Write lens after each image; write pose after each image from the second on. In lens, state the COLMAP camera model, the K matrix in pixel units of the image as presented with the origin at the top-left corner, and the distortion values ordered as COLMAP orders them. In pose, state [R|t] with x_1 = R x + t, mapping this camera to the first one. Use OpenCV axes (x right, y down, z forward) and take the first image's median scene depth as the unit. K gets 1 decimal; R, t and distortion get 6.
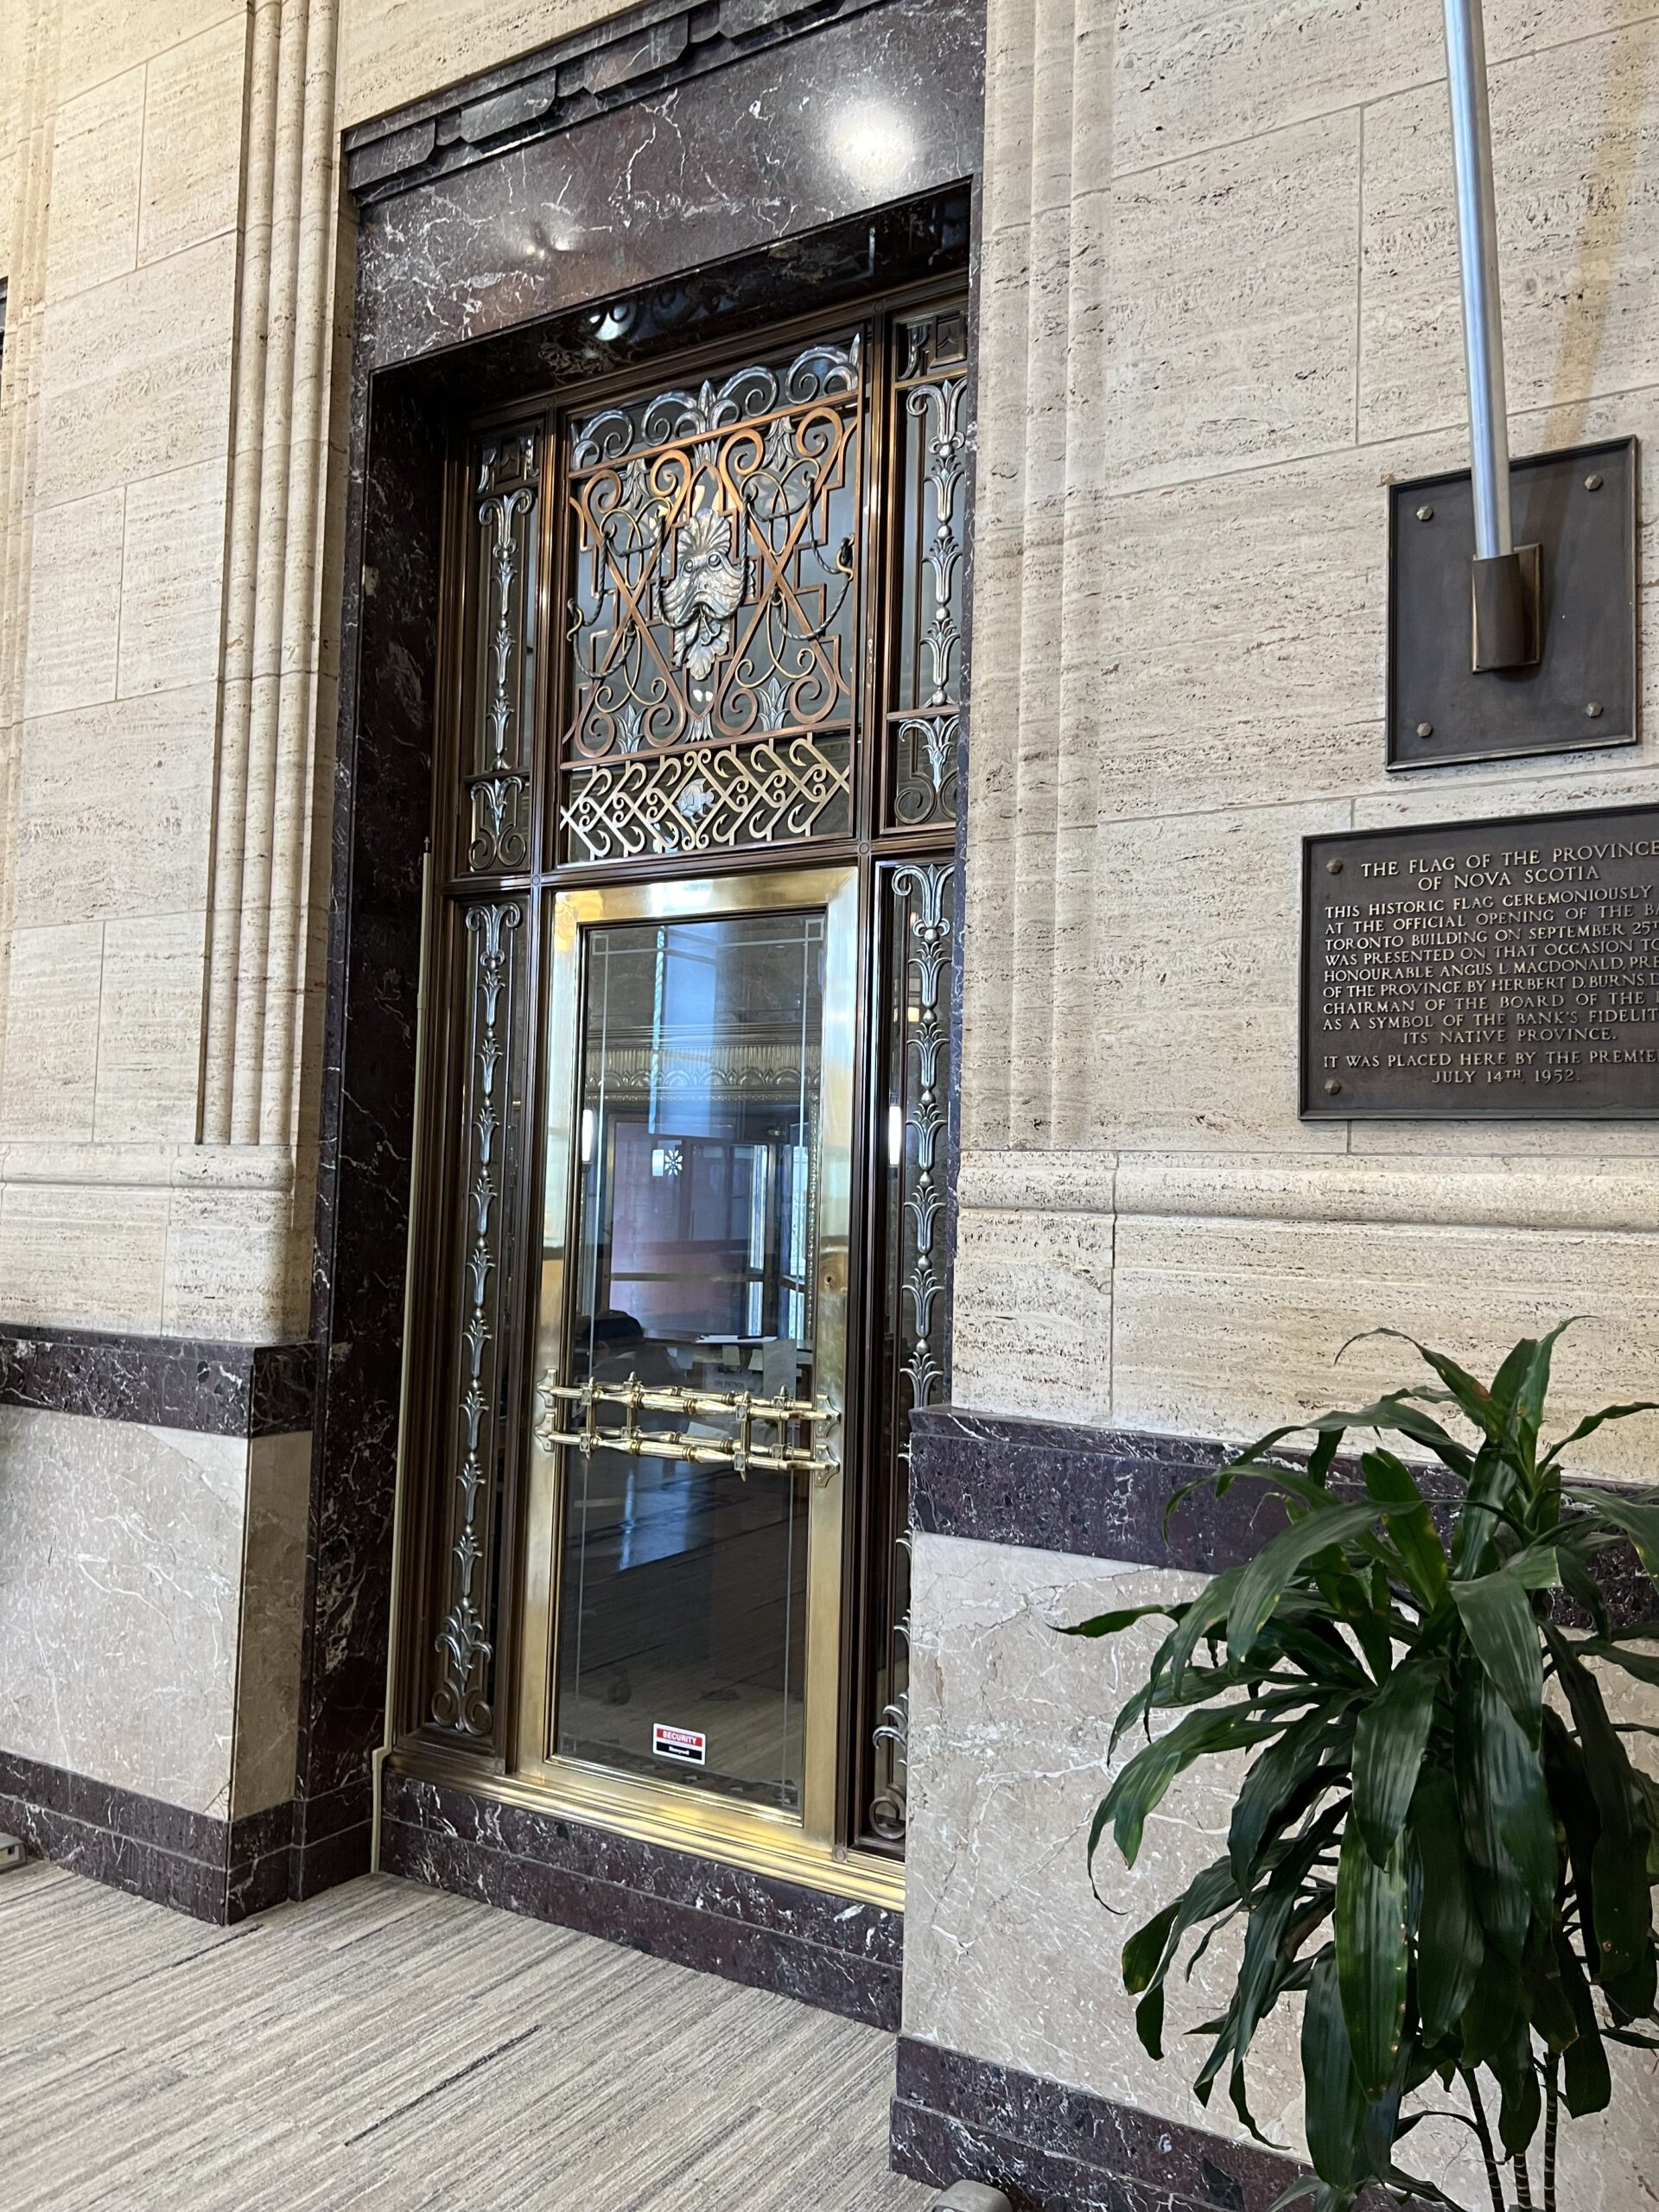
lens RADIAL K [[1670.8, 0, 829.3], [0, 1670.8, 1103.4], [0, 0, 1]] dist [0.034010, -0.046323]
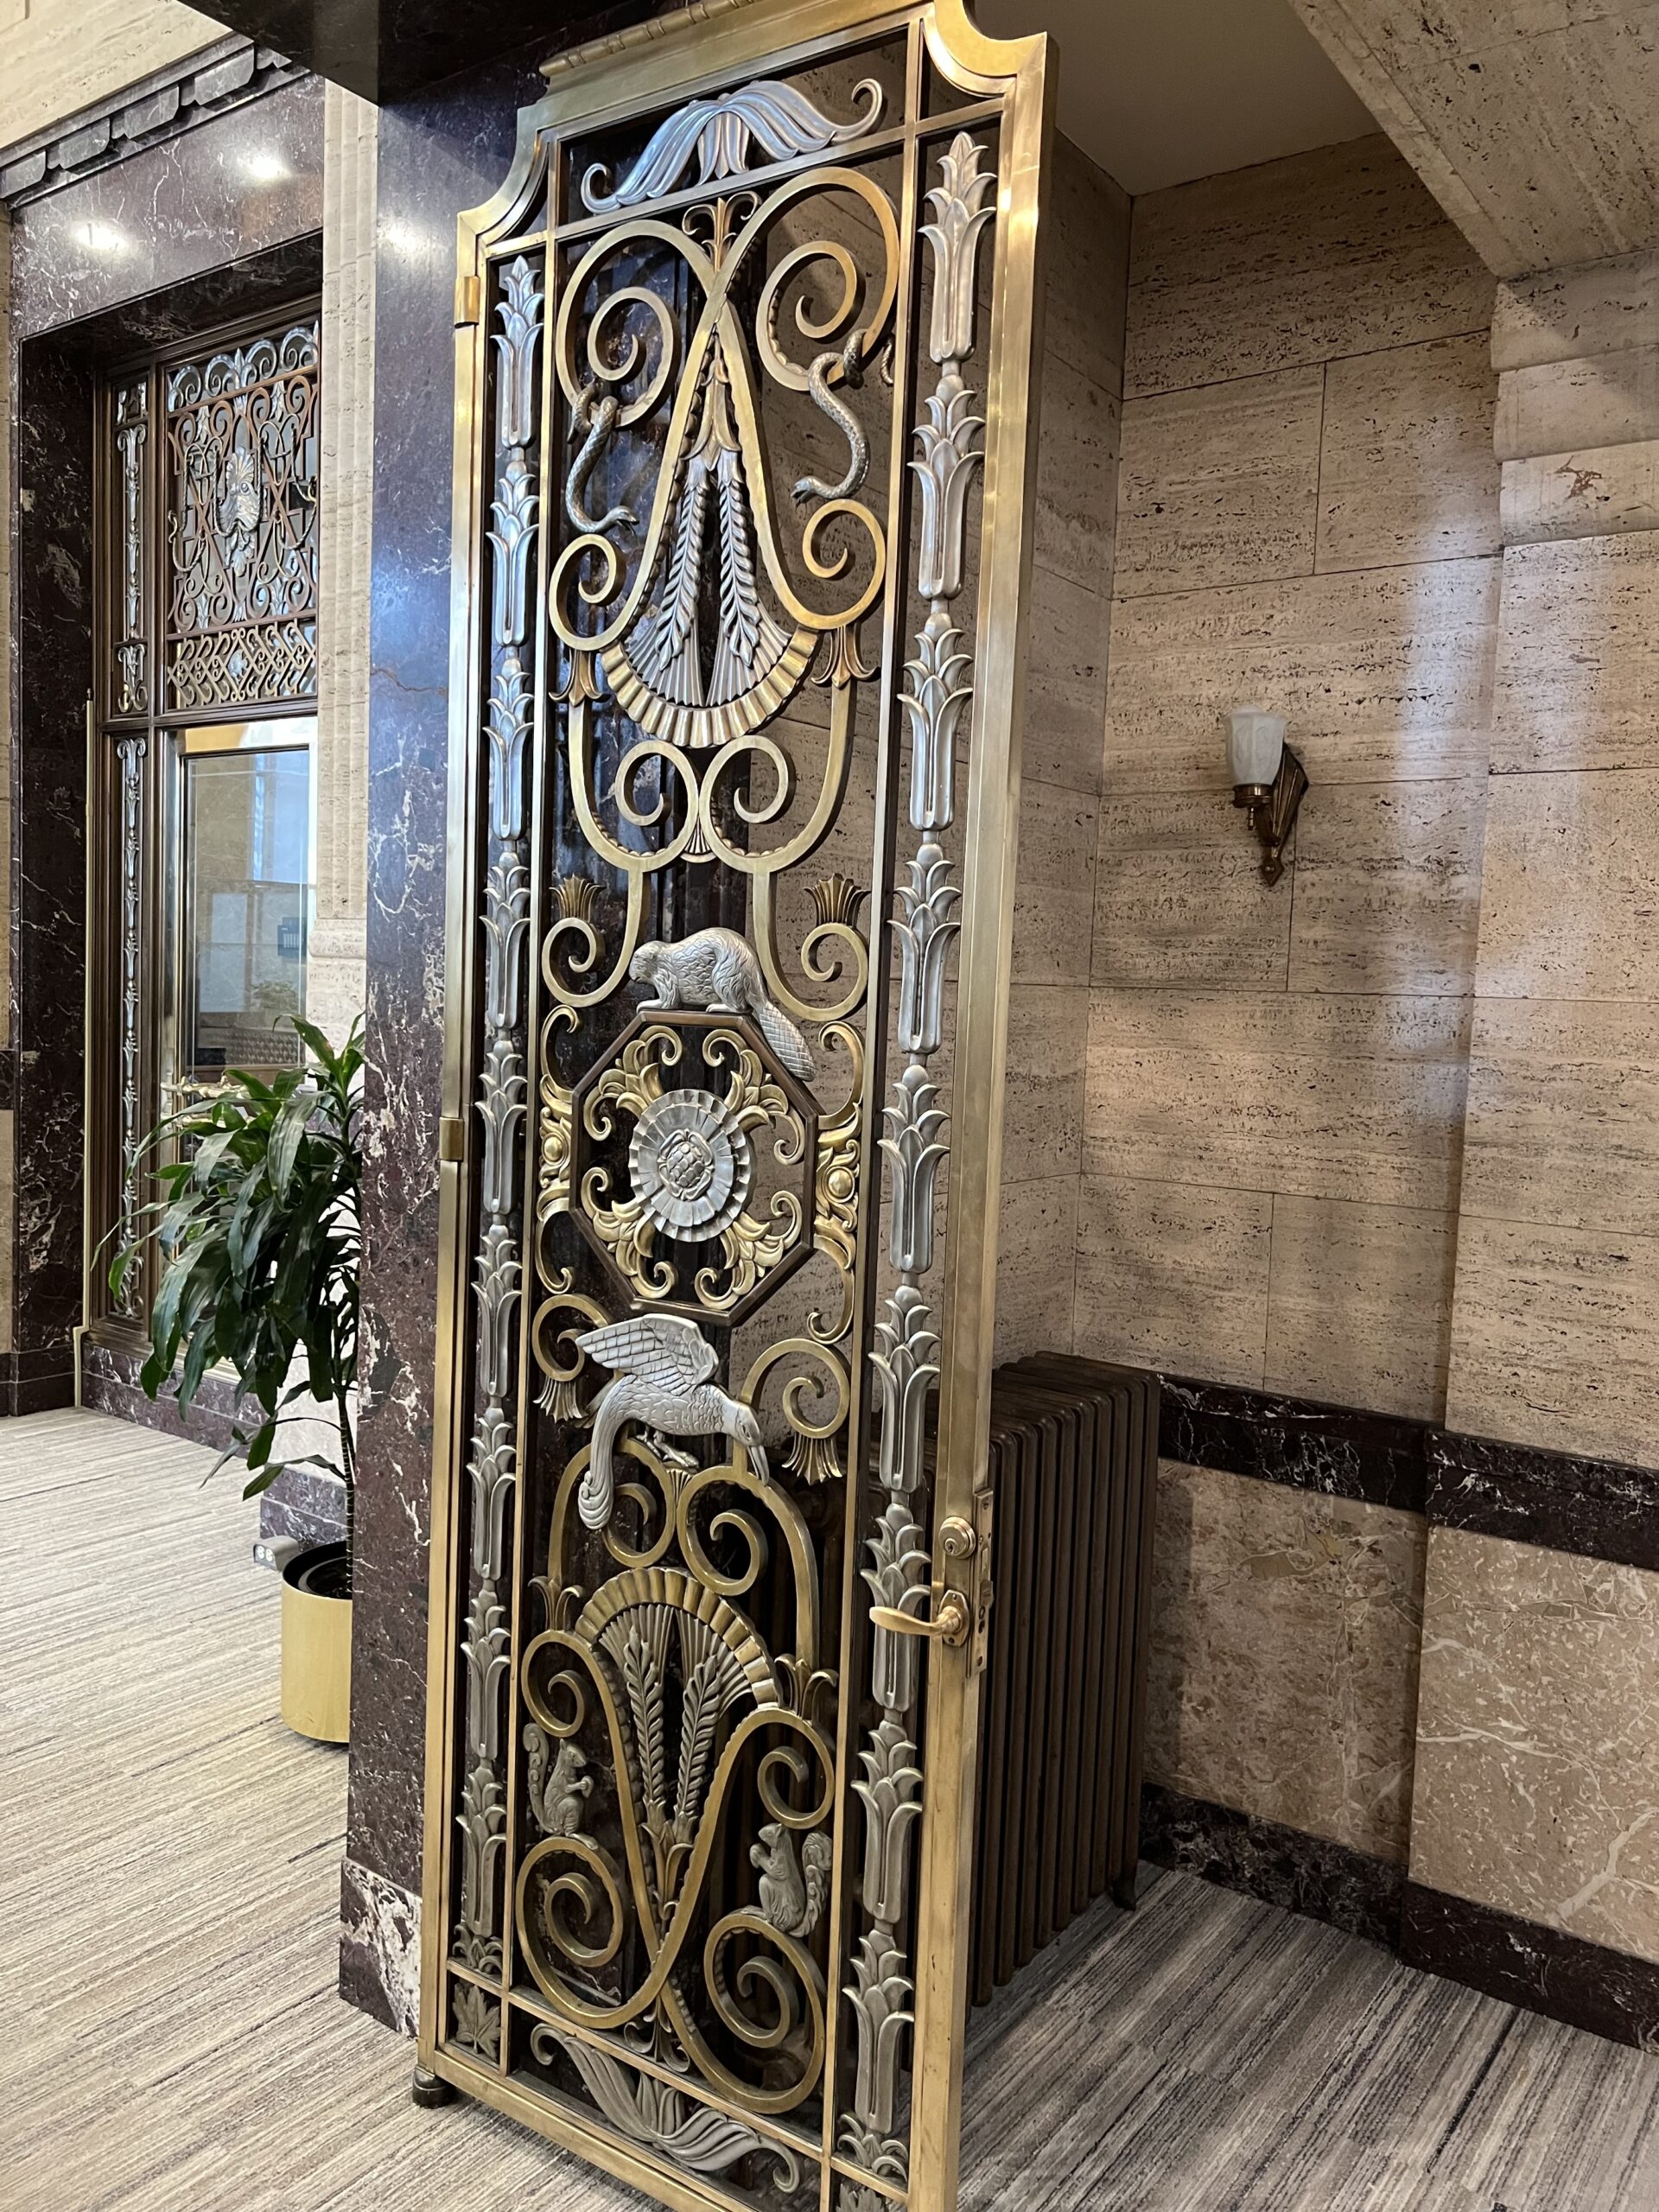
lens RADIAL K [[1670.8, 0, 832.0], [0, 1670.8, 1111.7], [0, 0, 1]] dist [0.034010, -0.046323]
pose [[0.995672, 0.018741, -0.091030, 0.538252], [-0.006594, 0.991235, 0.131944, -0.000454], [0.092705, -0.130773, 0.987068, -0.378105]]
